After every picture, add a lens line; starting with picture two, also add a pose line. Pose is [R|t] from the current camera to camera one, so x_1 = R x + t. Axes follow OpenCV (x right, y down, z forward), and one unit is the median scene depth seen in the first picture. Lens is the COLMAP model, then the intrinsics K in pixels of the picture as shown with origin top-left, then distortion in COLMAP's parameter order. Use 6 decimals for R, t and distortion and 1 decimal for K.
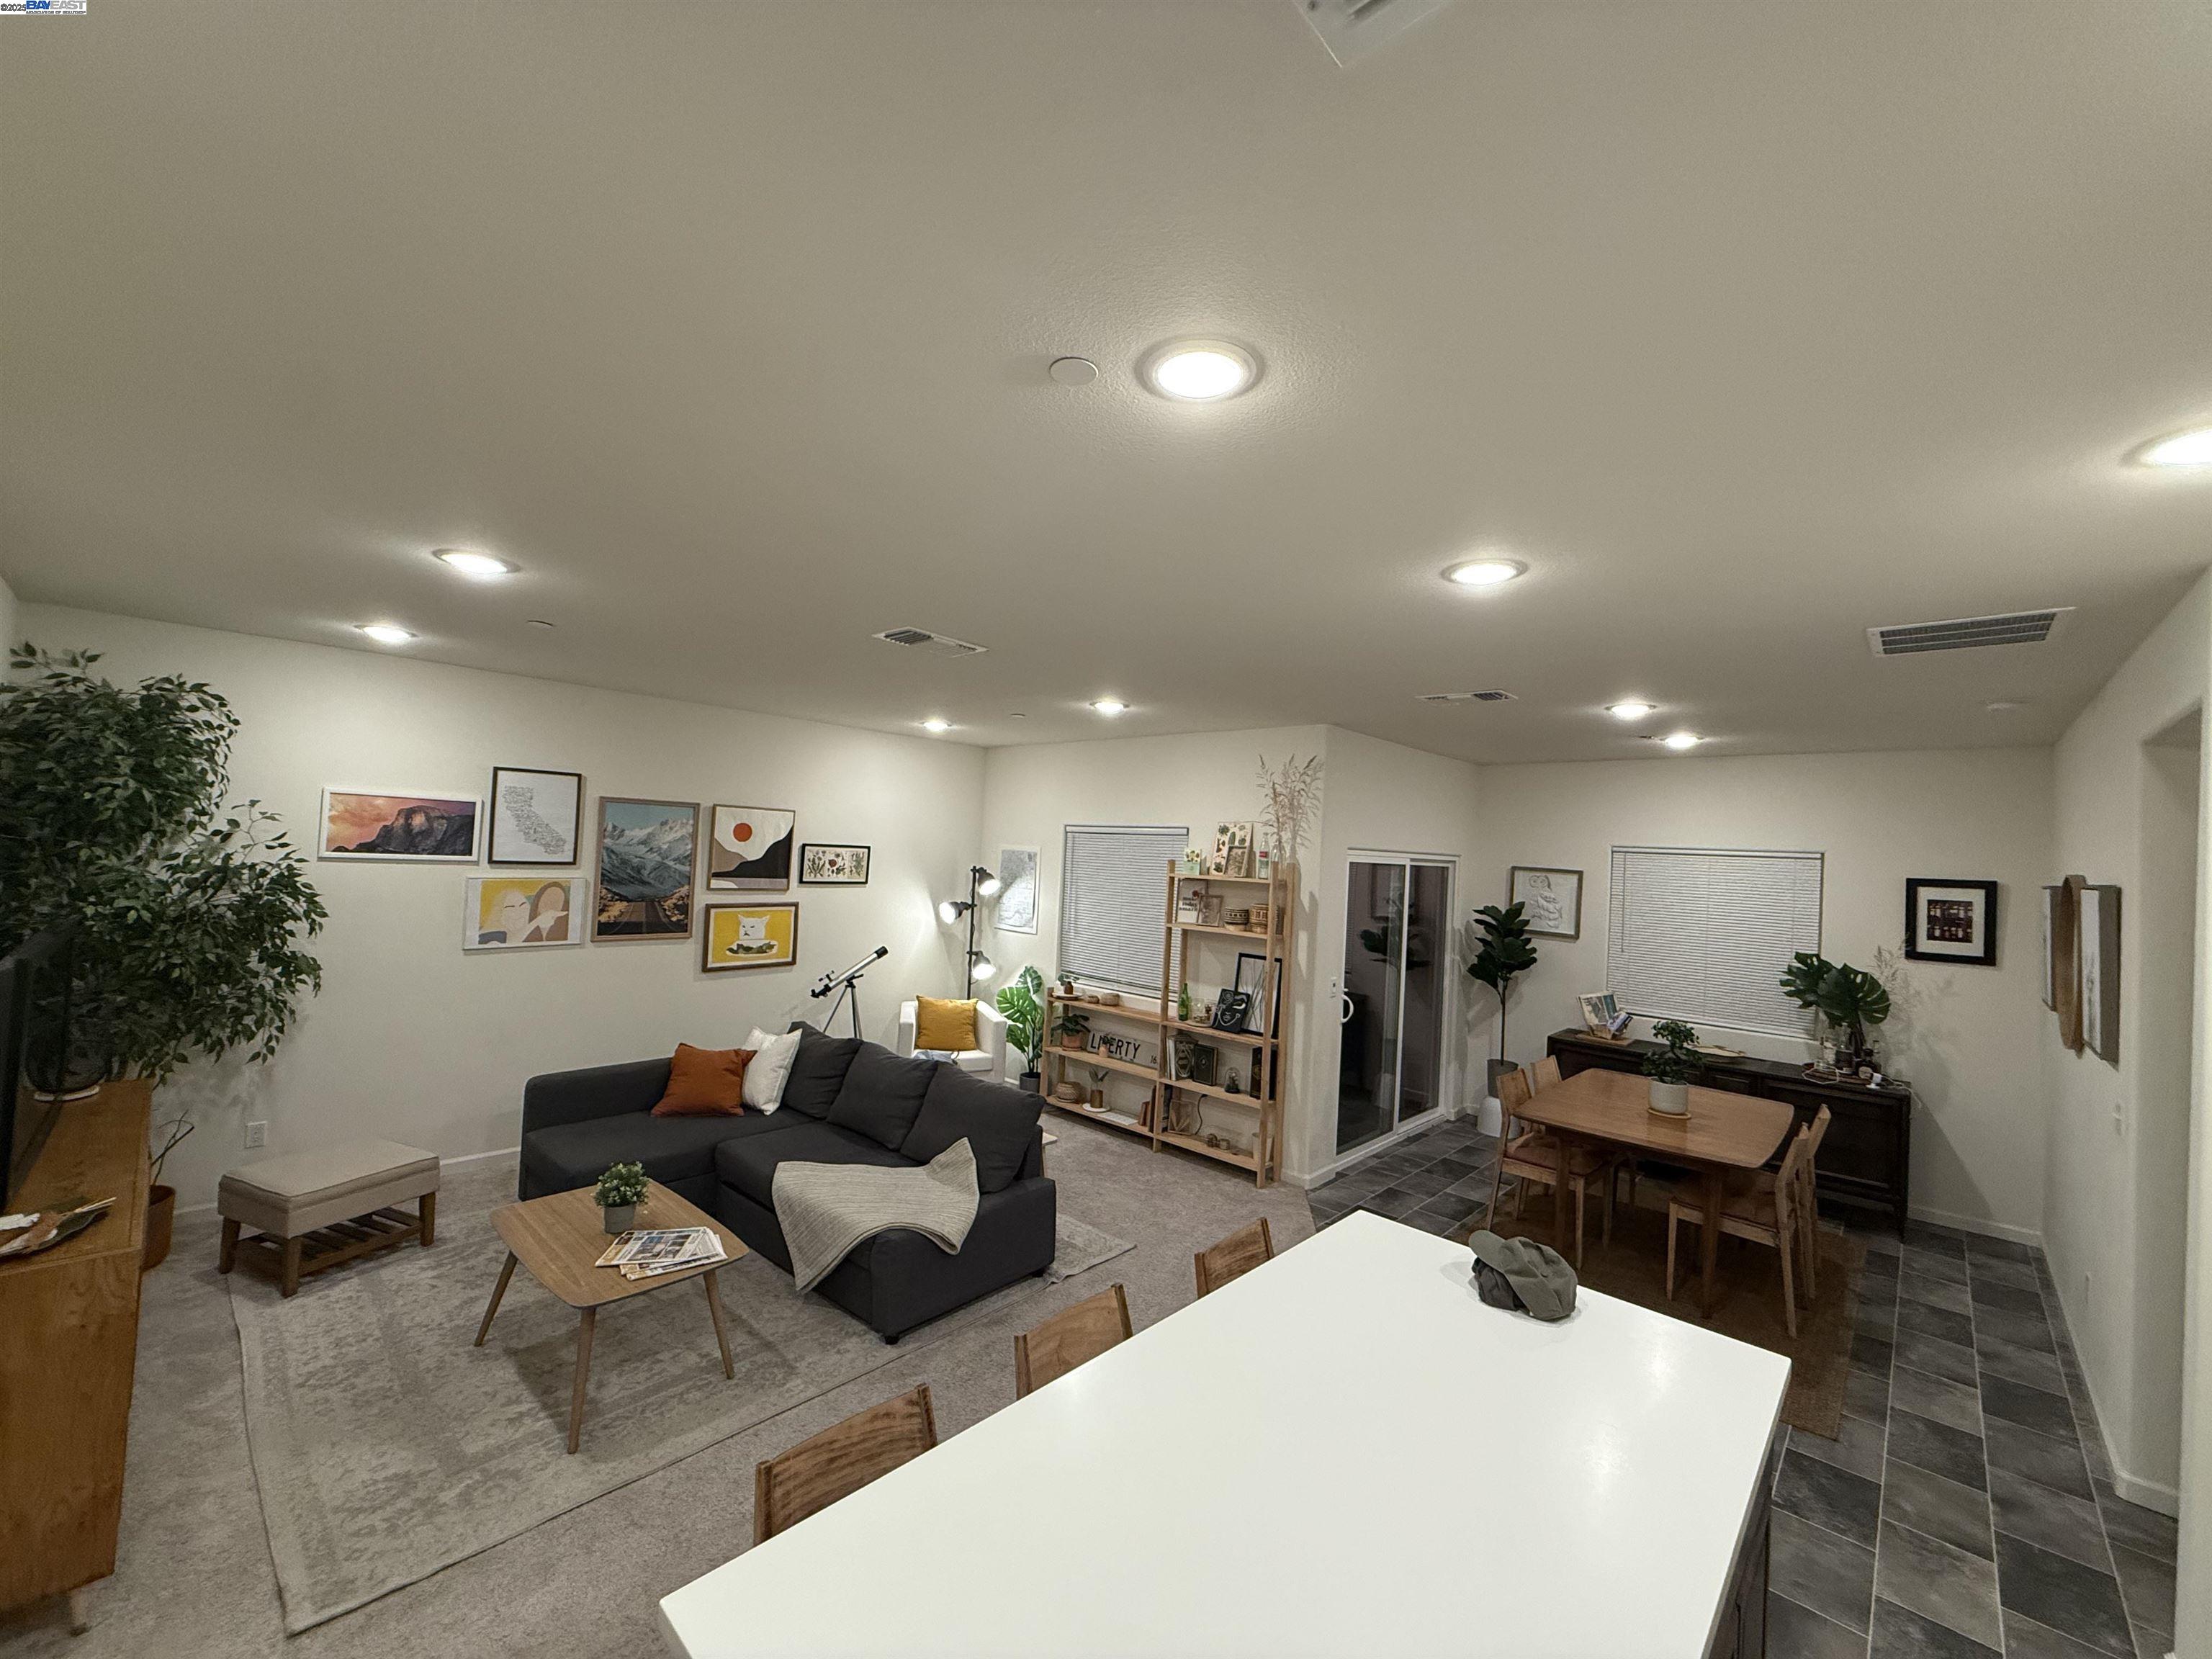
lens RADIAL K [[877.9, 0, 1097.7], [0, 877.9, 834.9], [0, 0, 1]] dist [-0.001035, 0.000456]
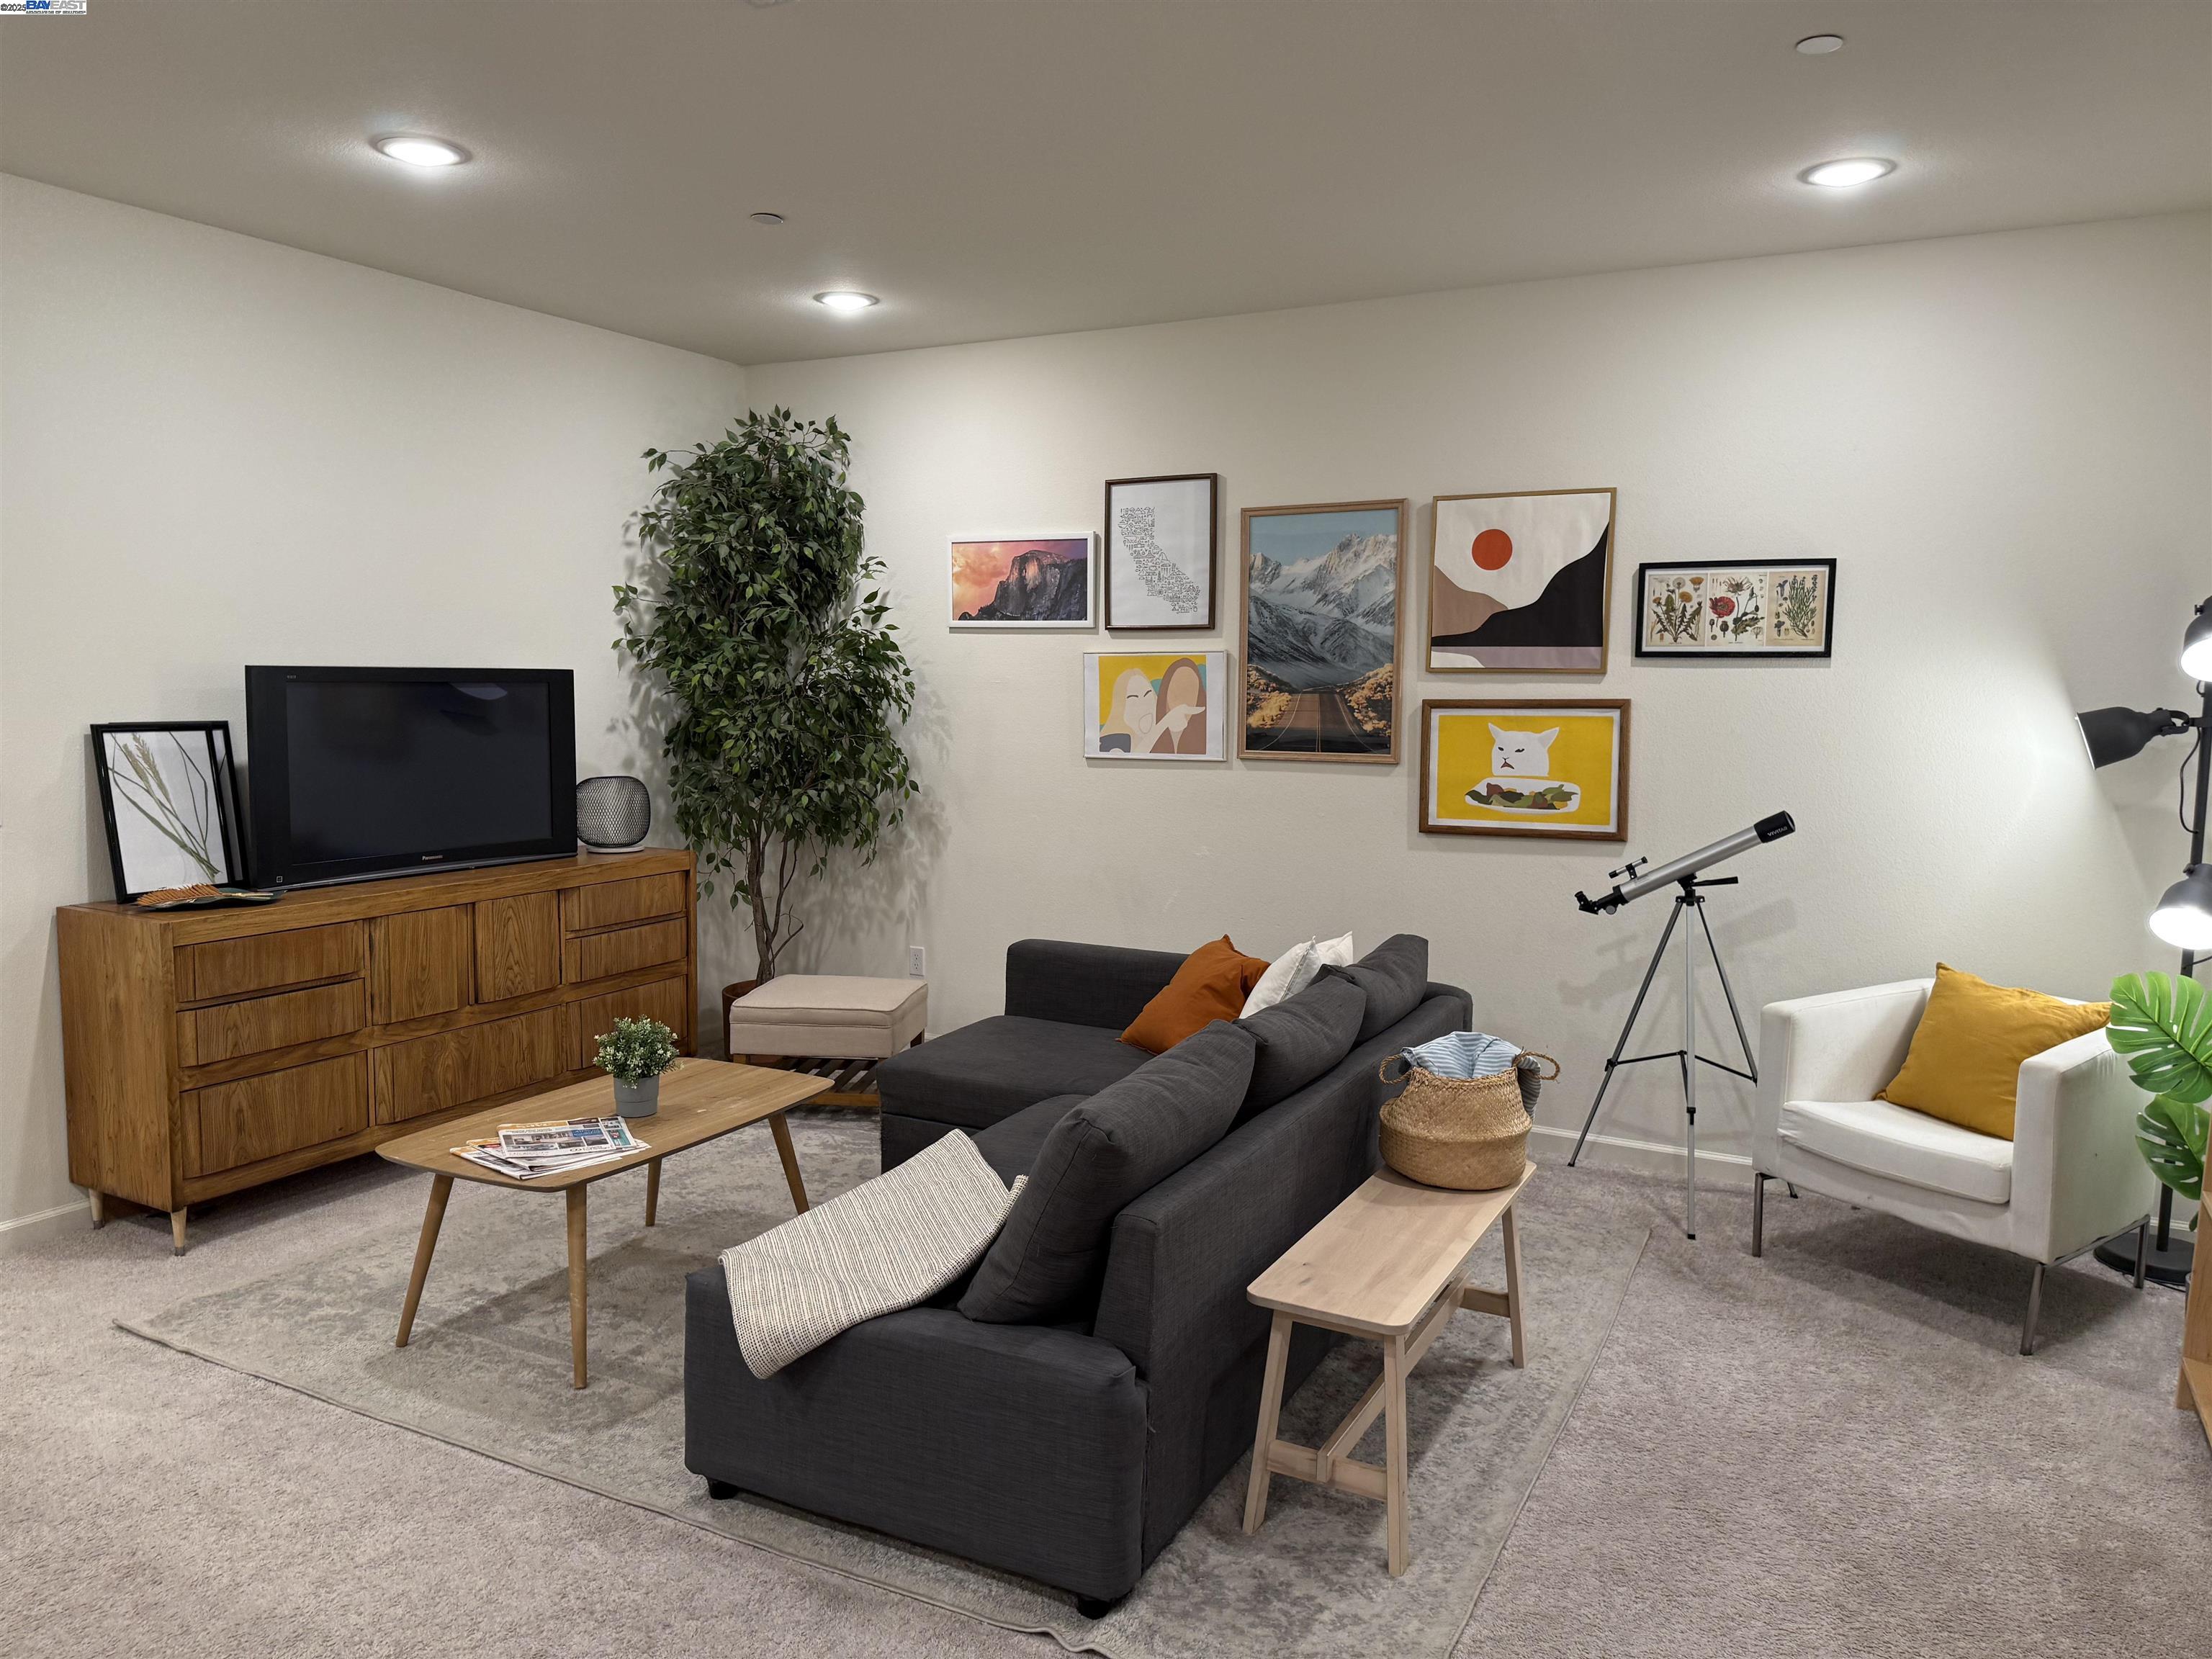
lens RADIAL K [[1555.5, 0, 1093.7], [0, 1555.5, 829.3], [0, 0, 1]] dist [0.074800, -0.053583]
pose [[0.245594, 0.052617, -0.967944, 0.422182], [0.022754, 0.997938, 0.060021, 0.104473], [0.969106, -0.036765, 0.243890, 0.651169]]
